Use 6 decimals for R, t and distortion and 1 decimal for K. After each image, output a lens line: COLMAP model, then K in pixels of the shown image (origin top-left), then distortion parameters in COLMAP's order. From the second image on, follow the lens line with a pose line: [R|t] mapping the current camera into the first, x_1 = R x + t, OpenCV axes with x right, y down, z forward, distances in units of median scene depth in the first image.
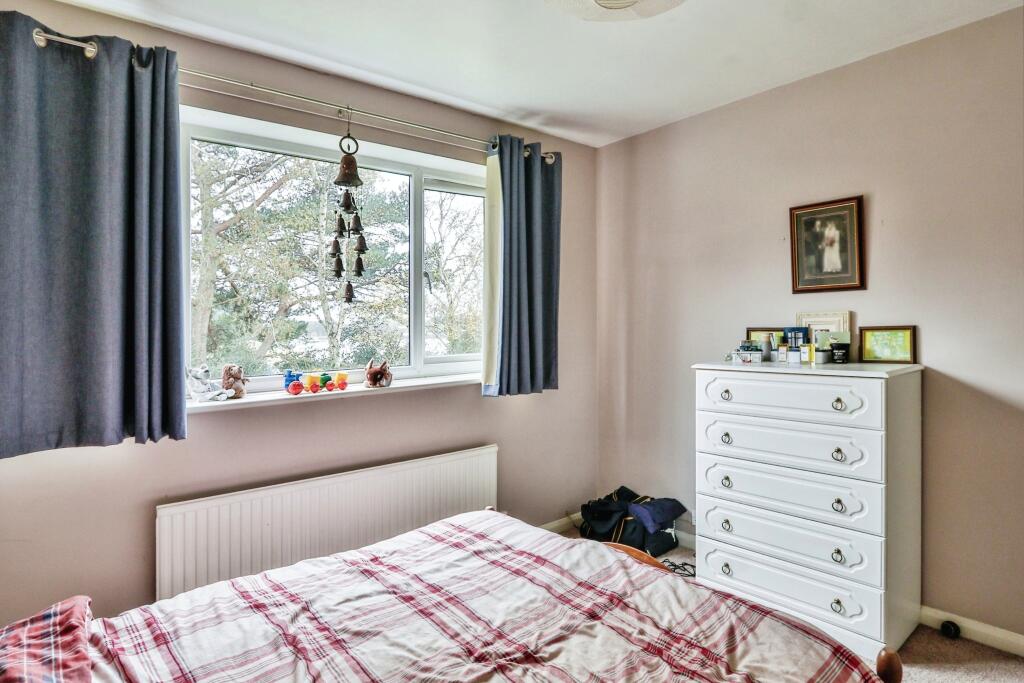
lens RADIAL K [[573.8, 0, 512.0], [0, 573.8, 321.8], [0, 0, 1]] dist [-0.003067, -0.000809]
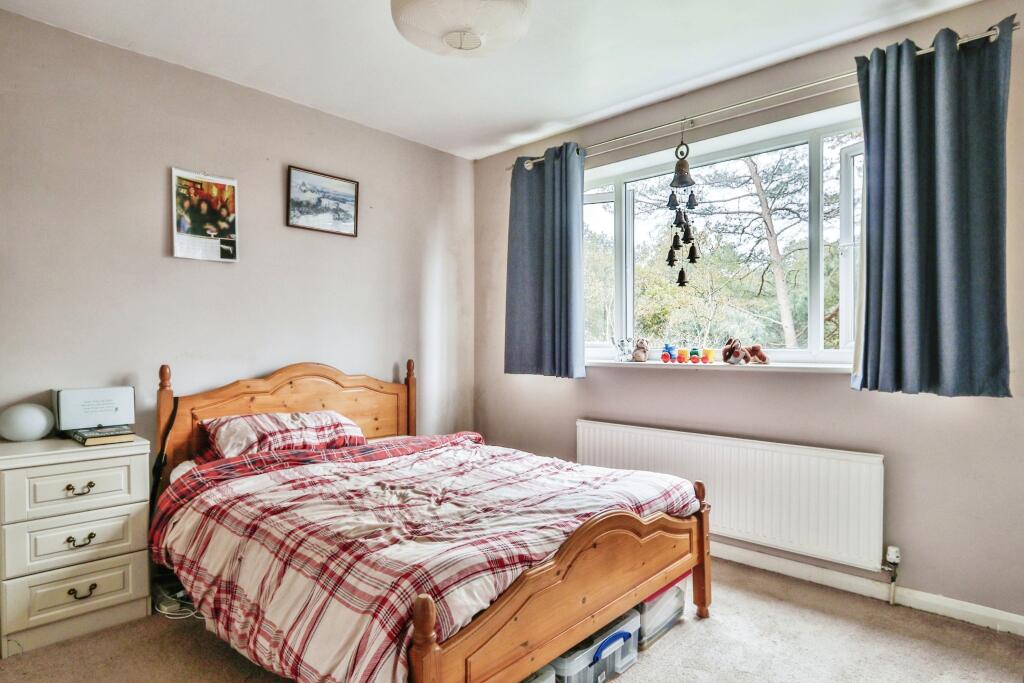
lens RADIAL K [[564.6, 0, 512.0], [0, 564.6, 341.5], [0, 0, 1]] dist [-0.003969, -0.001108]
pose [[0.139688, 0.013336, -0.990106, 0.801514], [0.004752, 0.999889, 0.014138, 0.060117], [0.990184, -0.006679, 0.139609, 0.490080]]
